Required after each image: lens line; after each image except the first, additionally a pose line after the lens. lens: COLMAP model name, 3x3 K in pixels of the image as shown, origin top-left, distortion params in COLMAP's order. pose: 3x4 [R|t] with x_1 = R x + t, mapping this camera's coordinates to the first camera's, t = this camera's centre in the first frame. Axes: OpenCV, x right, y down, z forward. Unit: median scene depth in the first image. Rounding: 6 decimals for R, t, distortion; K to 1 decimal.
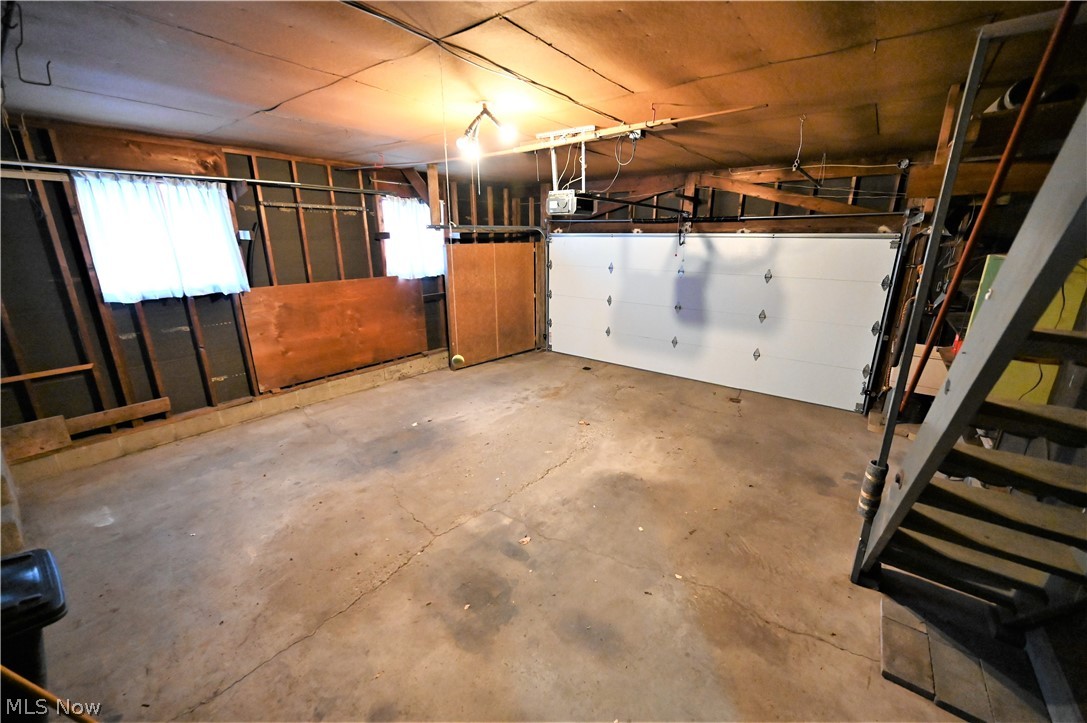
lens RADIAL K [[432.5, 0, 540.1], [0, 432.5, 360.2], [0, 0, 1]] dist [0.000672, 0.000121]
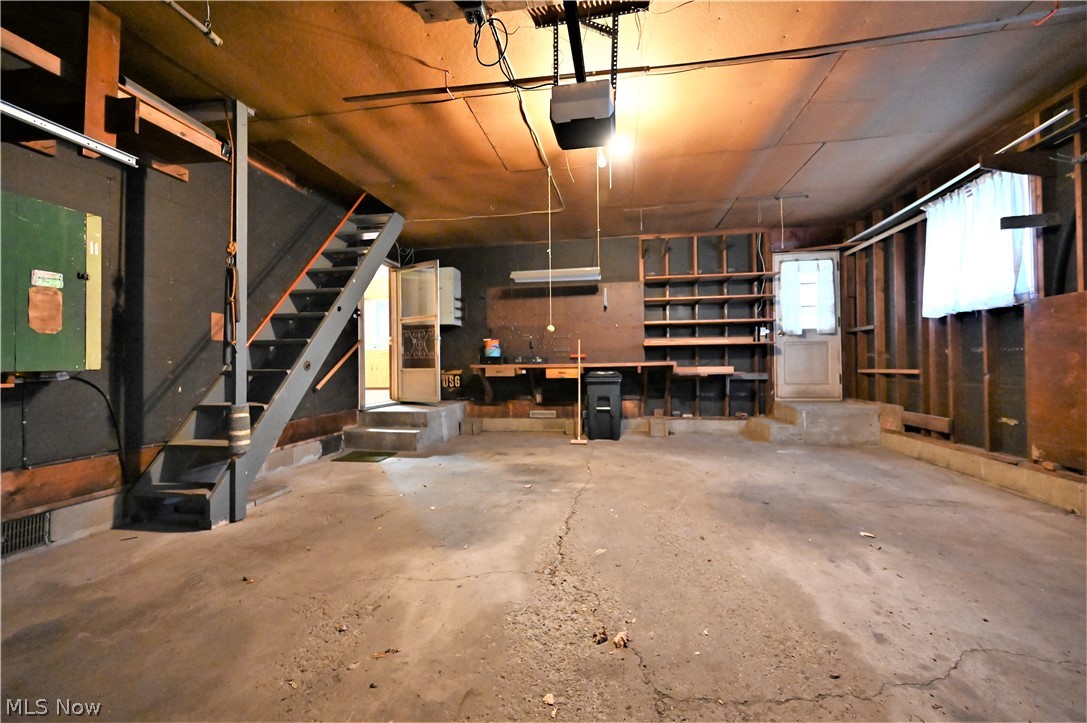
lens RADIAL K [[432.5, 0, 540.4], [0, 432.5, 361.2], [0, 0, 1]] dist [0.000672, 0.000121]
pose [[-0.885415, 0.007090, -0.464748, 0.362583], [-0.119065, 0.963061, 0.241529, -0.160123], [0.449293, 0.269189, -0.851865, 1.425544]]
